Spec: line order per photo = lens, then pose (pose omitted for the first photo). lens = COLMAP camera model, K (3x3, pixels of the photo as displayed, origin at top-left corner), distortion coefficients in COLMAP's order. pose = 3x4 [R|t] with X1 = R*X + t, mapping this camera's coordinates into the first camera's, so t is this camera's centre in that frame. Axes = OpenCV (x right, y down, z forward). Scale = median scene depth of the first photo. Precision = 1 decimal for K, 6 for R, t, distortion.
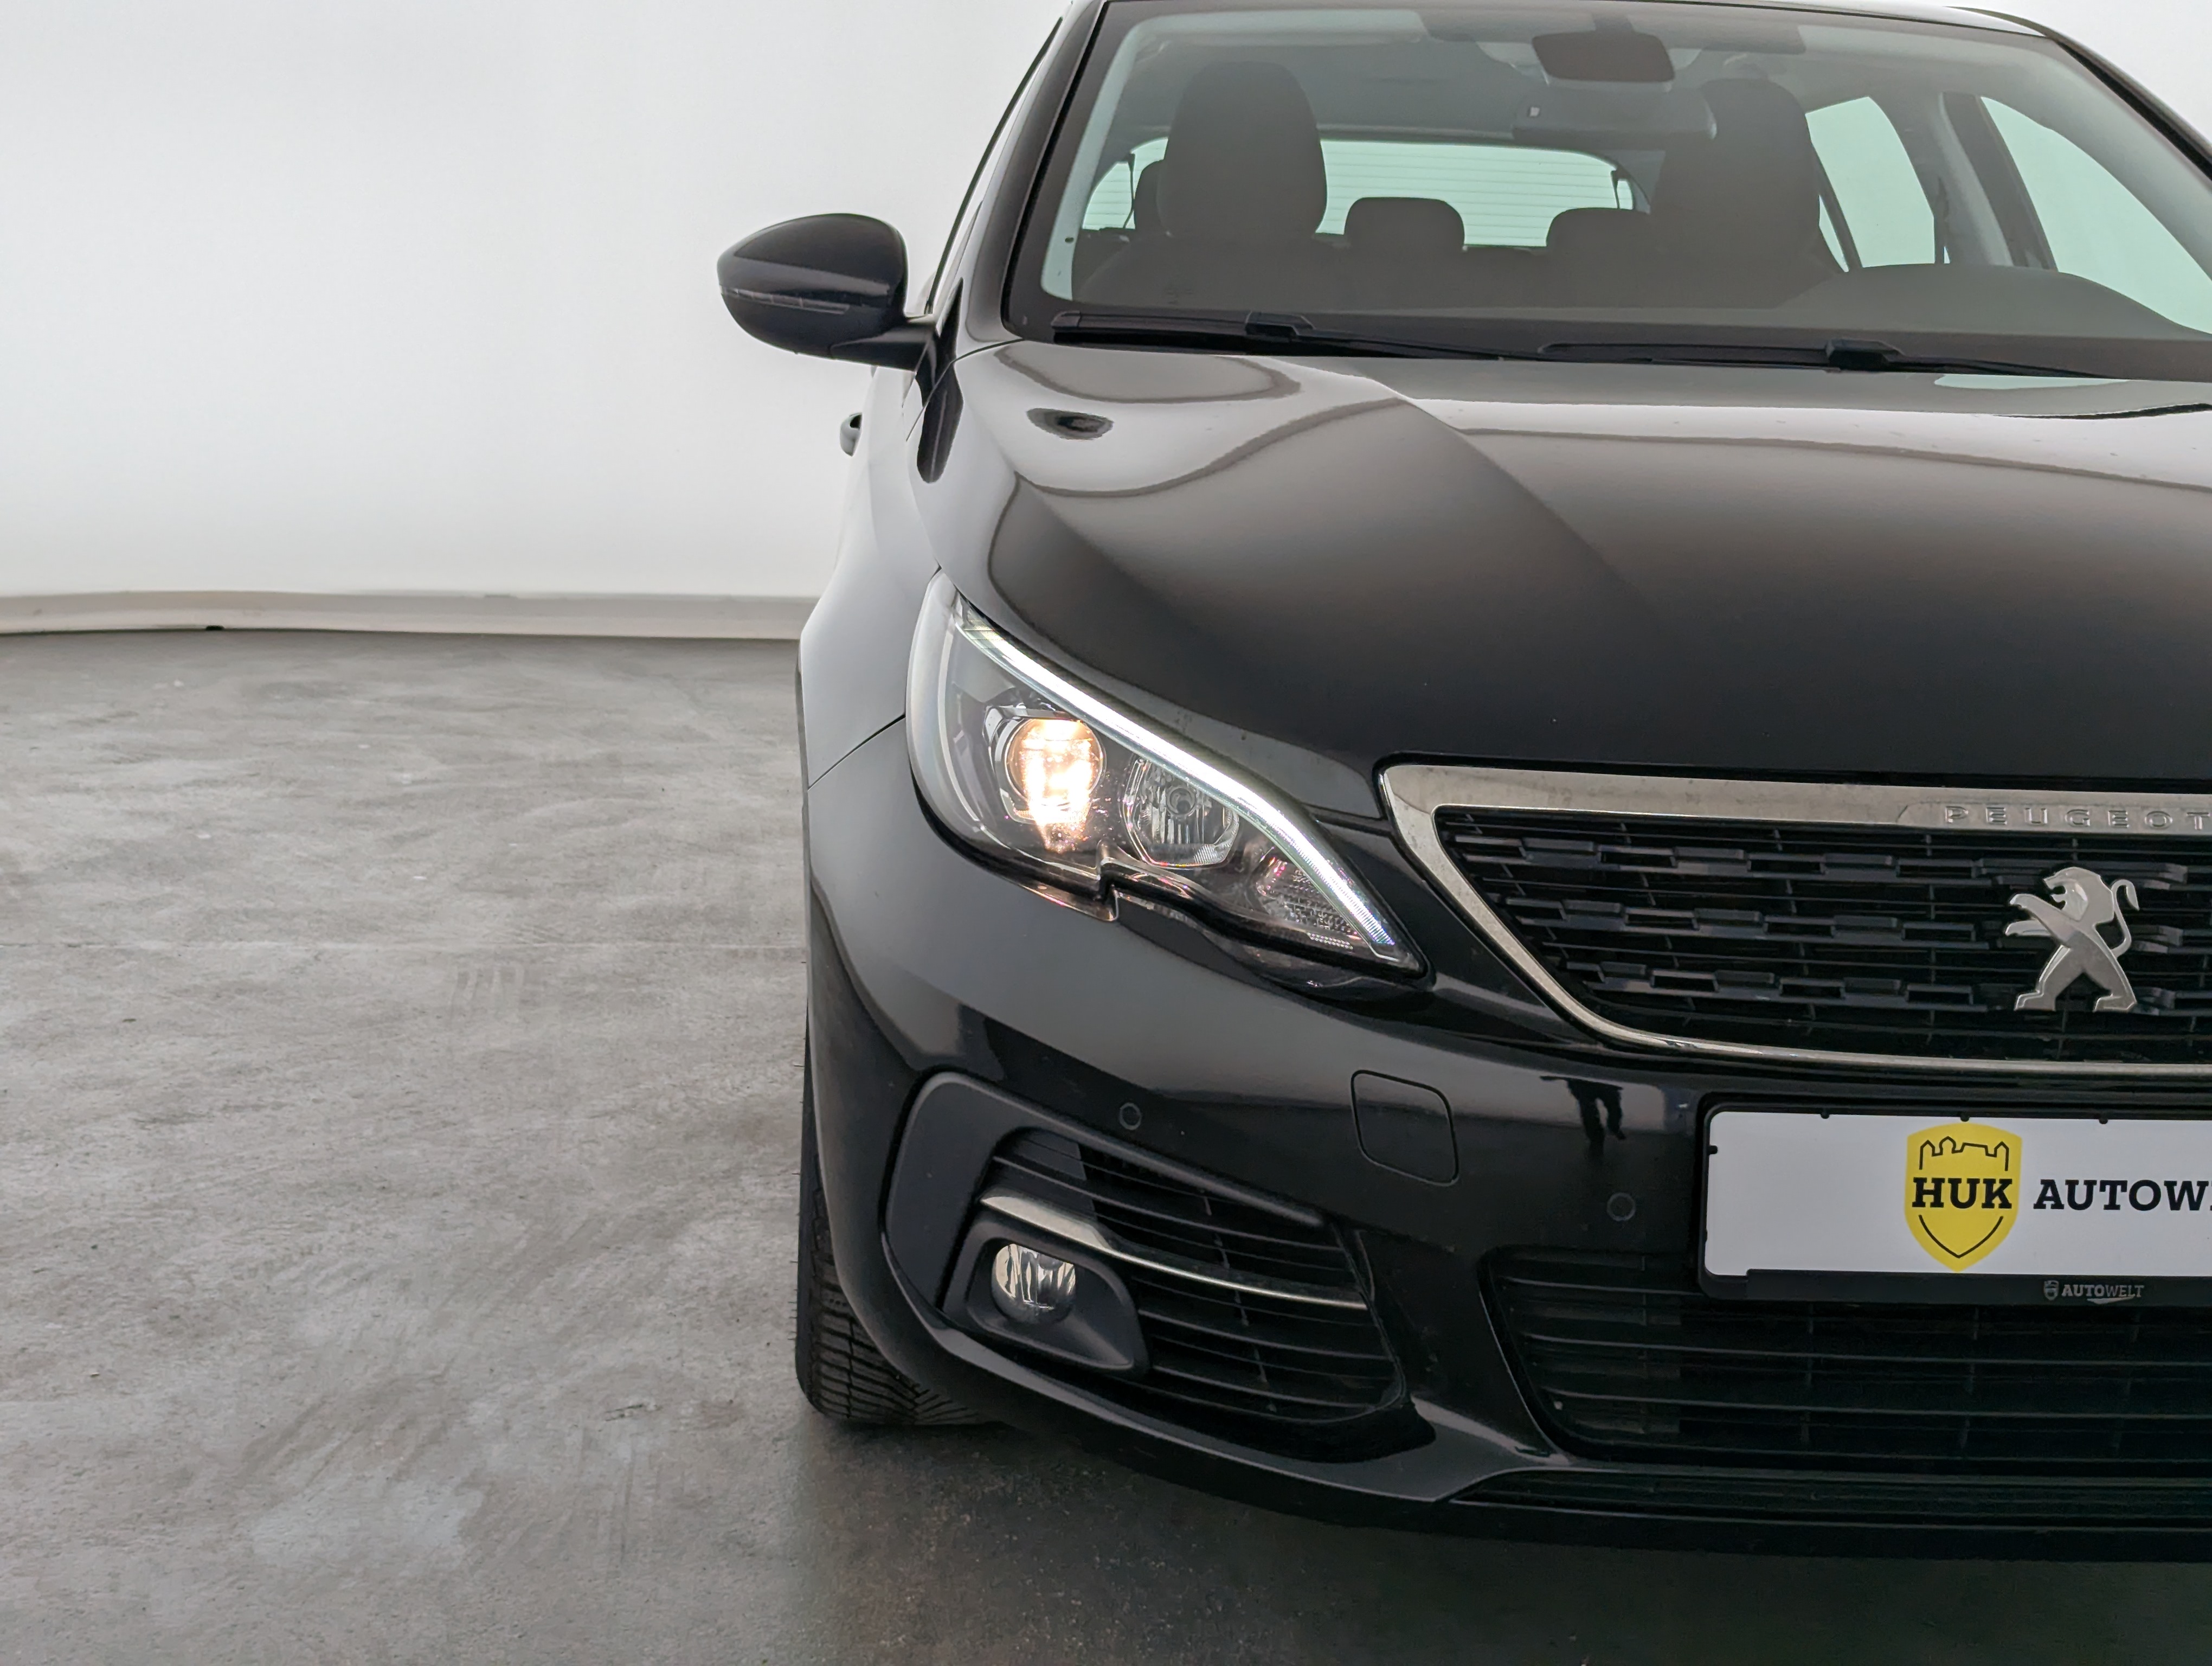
lens RADIAL K [[3249.8, 0, 1106.0], [0, 3249.8, 833.0], [0, 0, 1]] dist [0.258249, -1.024184]
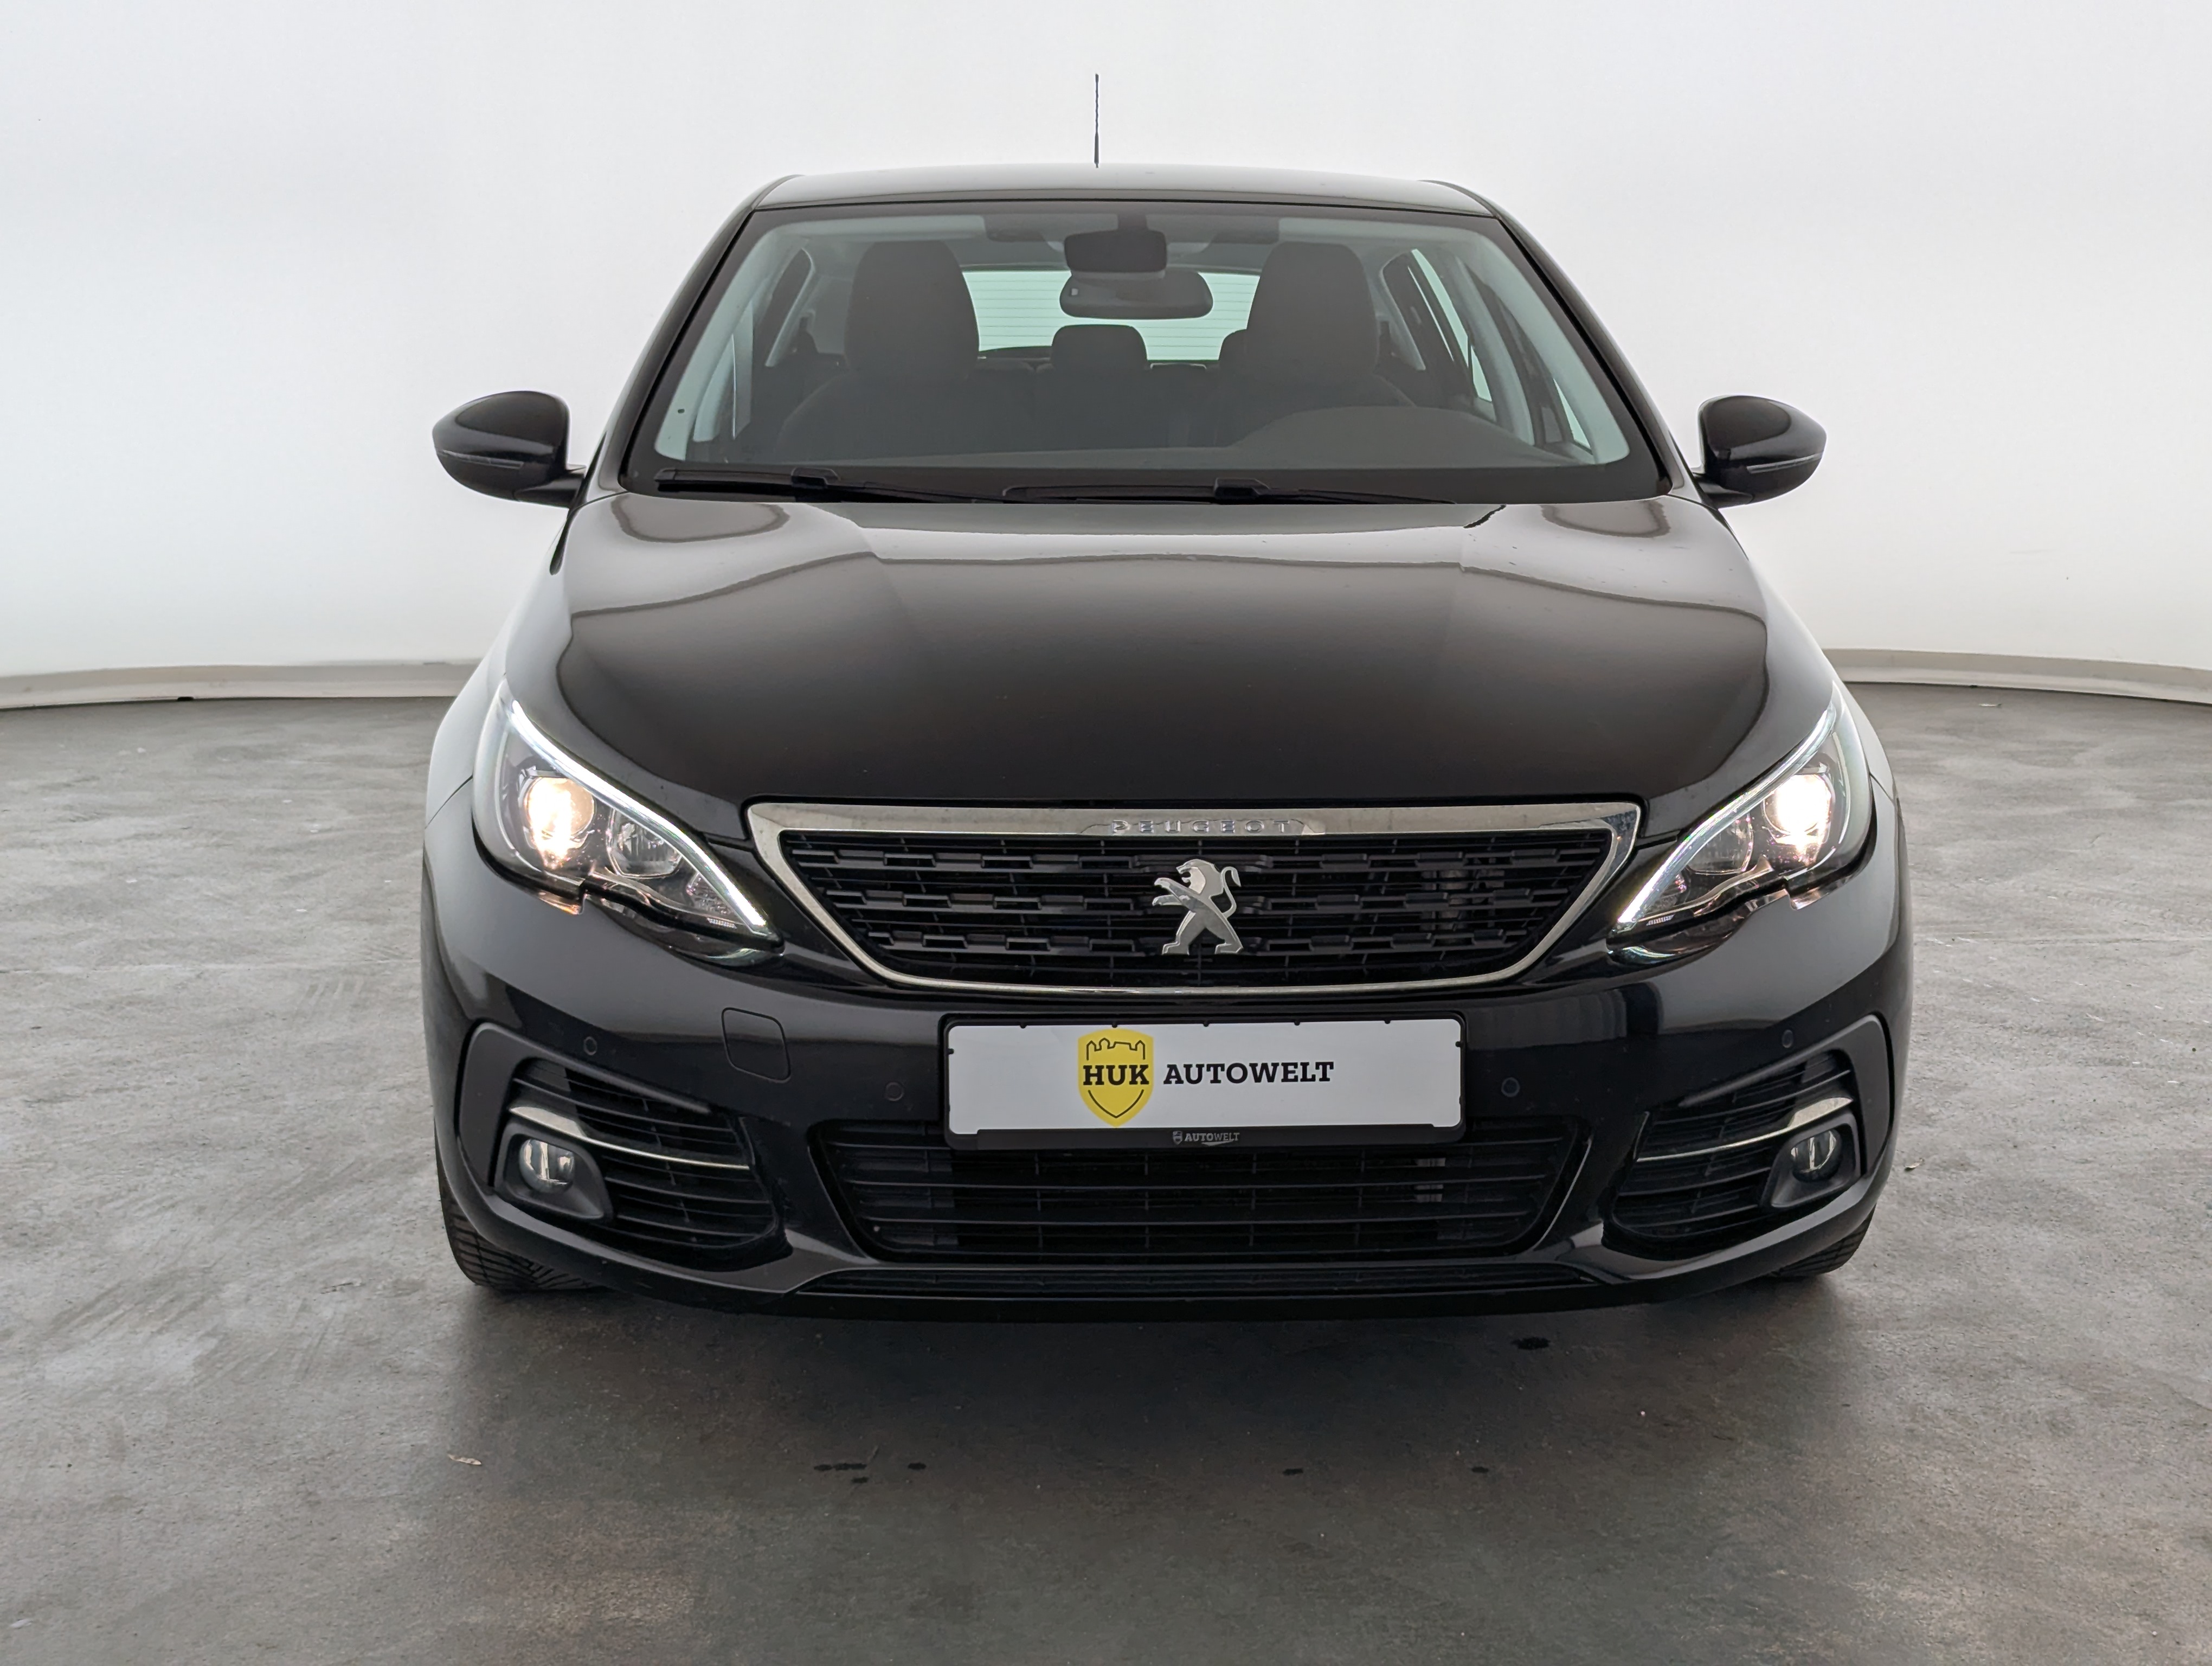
lens RADIAL K [[3217.1, 0, 1106.0], [0, 3217.1, 833.0], [0, 0, 1]] dist [0.160514, -0.475621]
pose [[0.999446, -0.028103, -0.017826, 0.233167], [0.027953, 0.999572, -0.008577, 0.008197], [0.018059, 0.008074, 0.999804, -0.400934]]
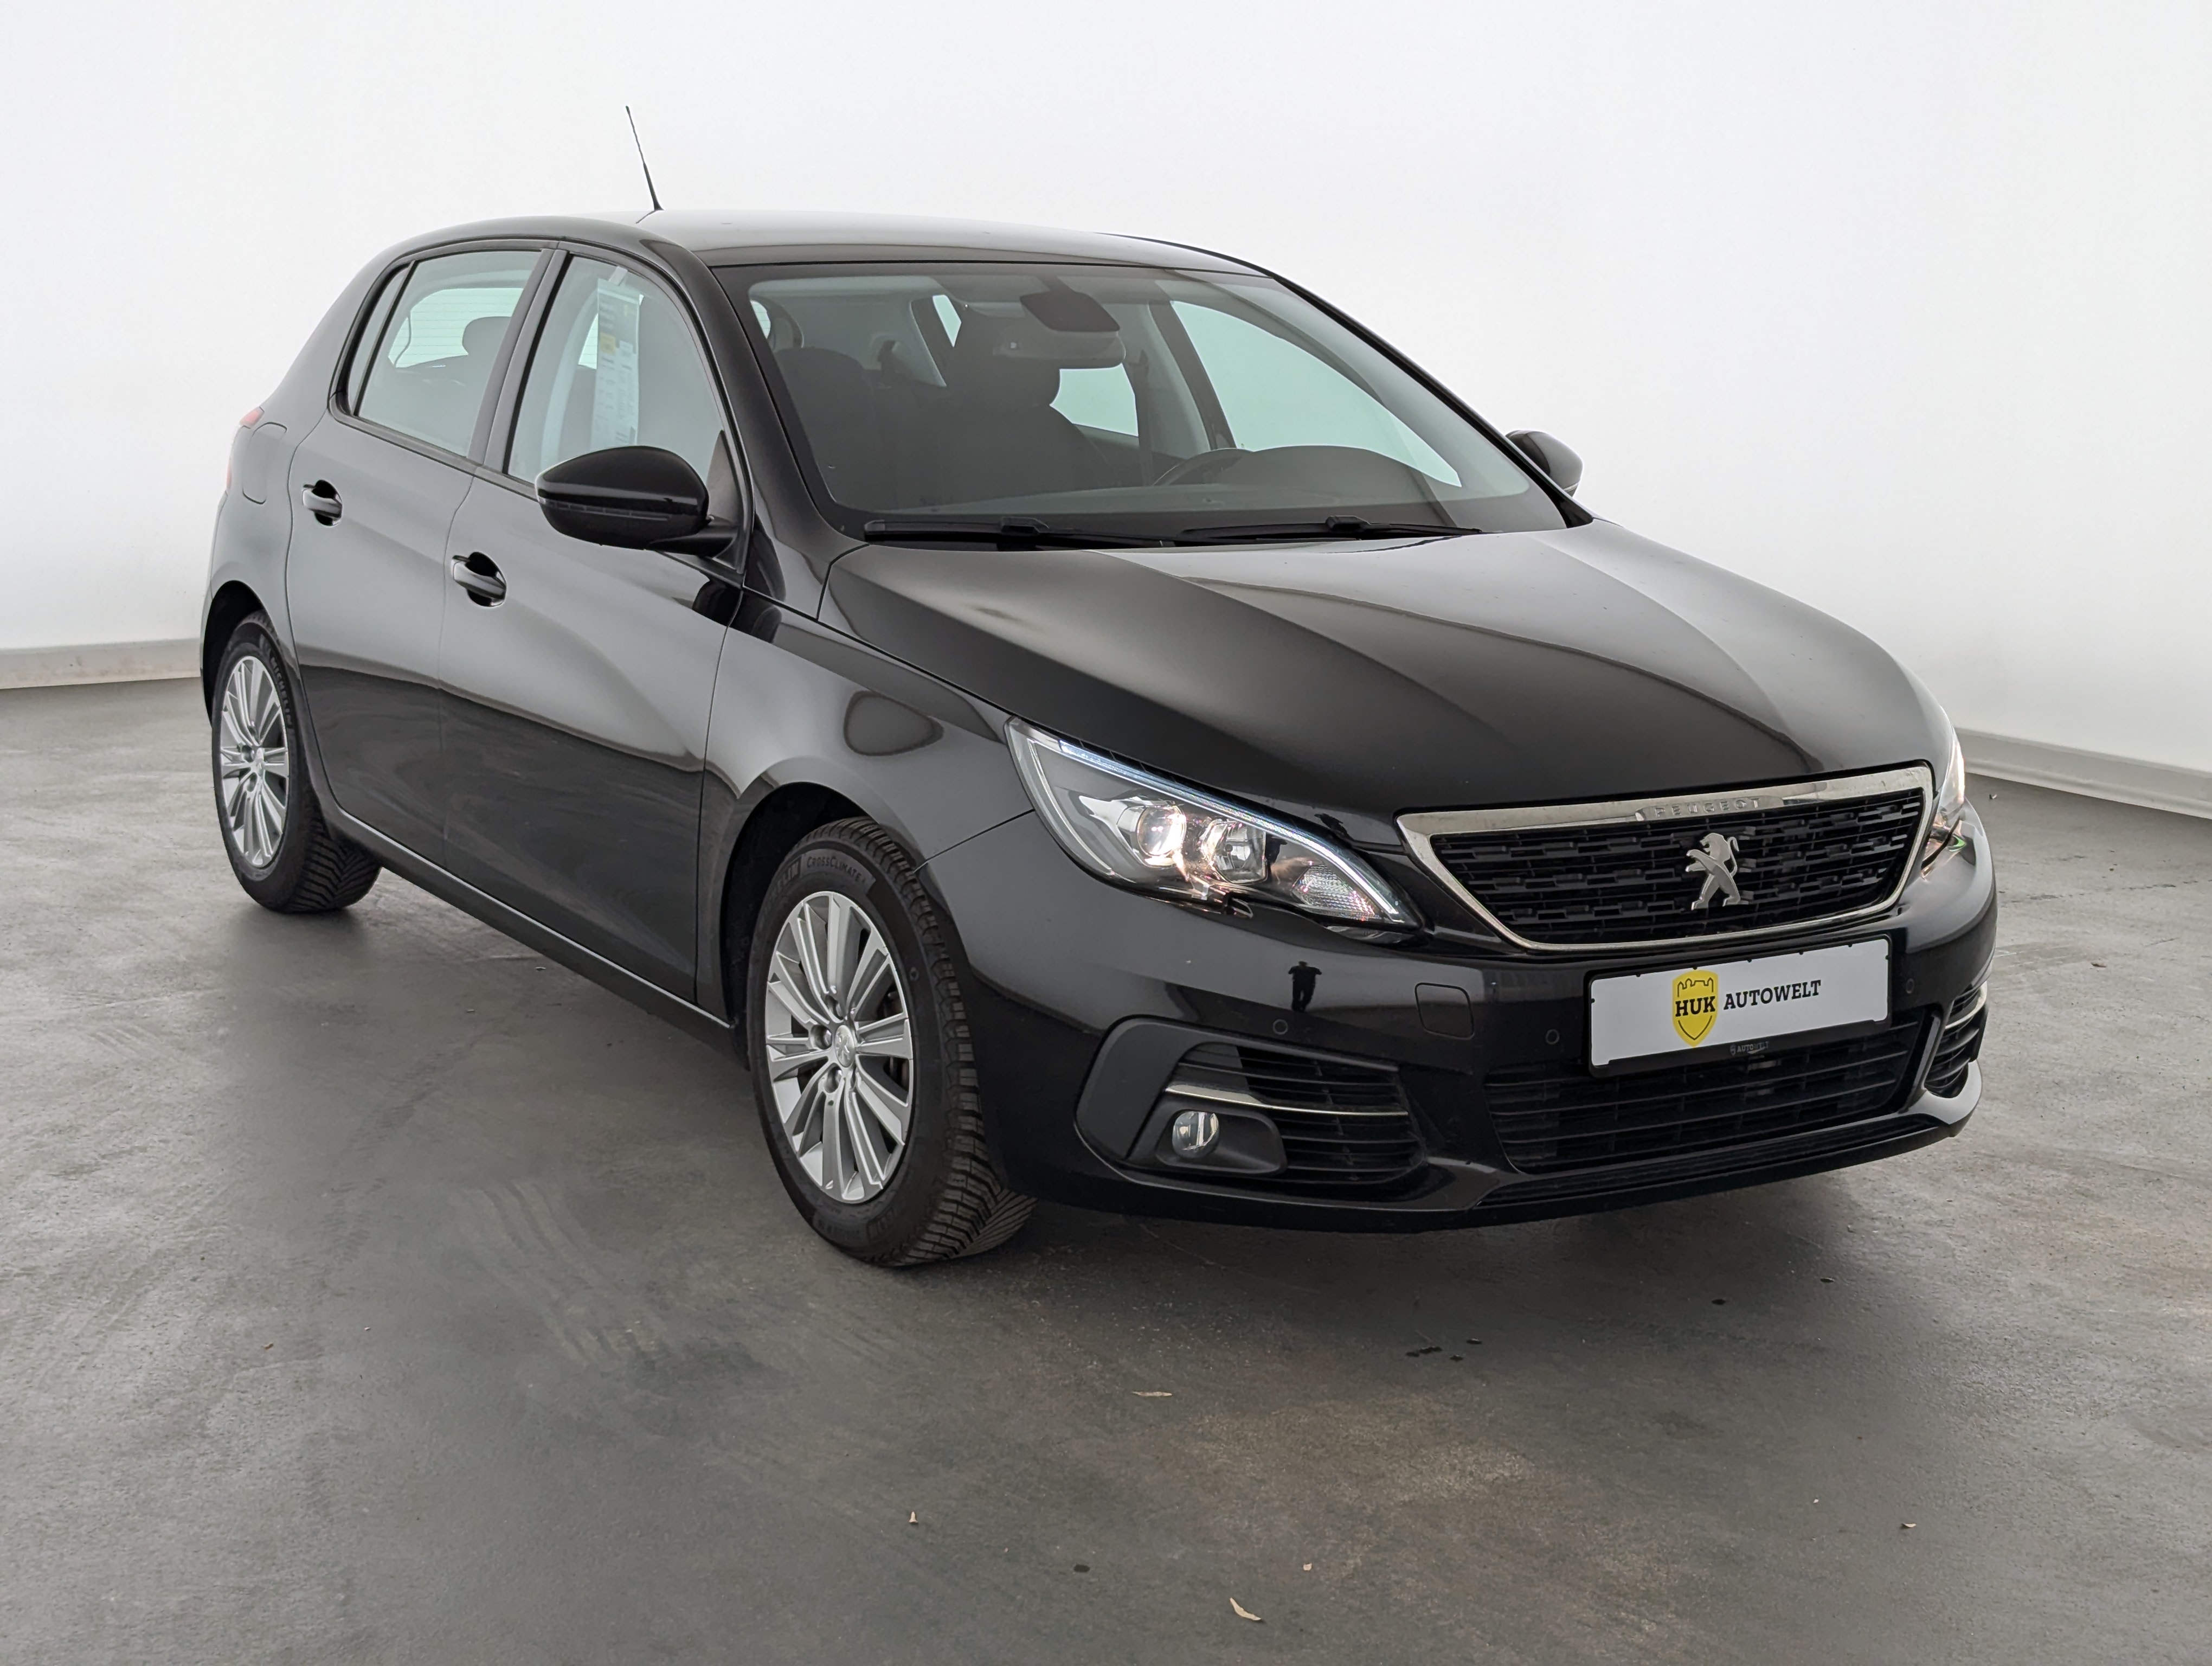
lens RADIAL K [[3217.1, 0, 1106.0], [0, 3217.1, 833.0], [0, 0, 1]] dist [0.160514, -0.475621]
pose [[0.883495, -0.102924, 0.456994, -0.744521], [0.092574, 0.994686, 0.045052, -0.090717], [-0.459203, 0.002503, 0.888328, -0.439519]]
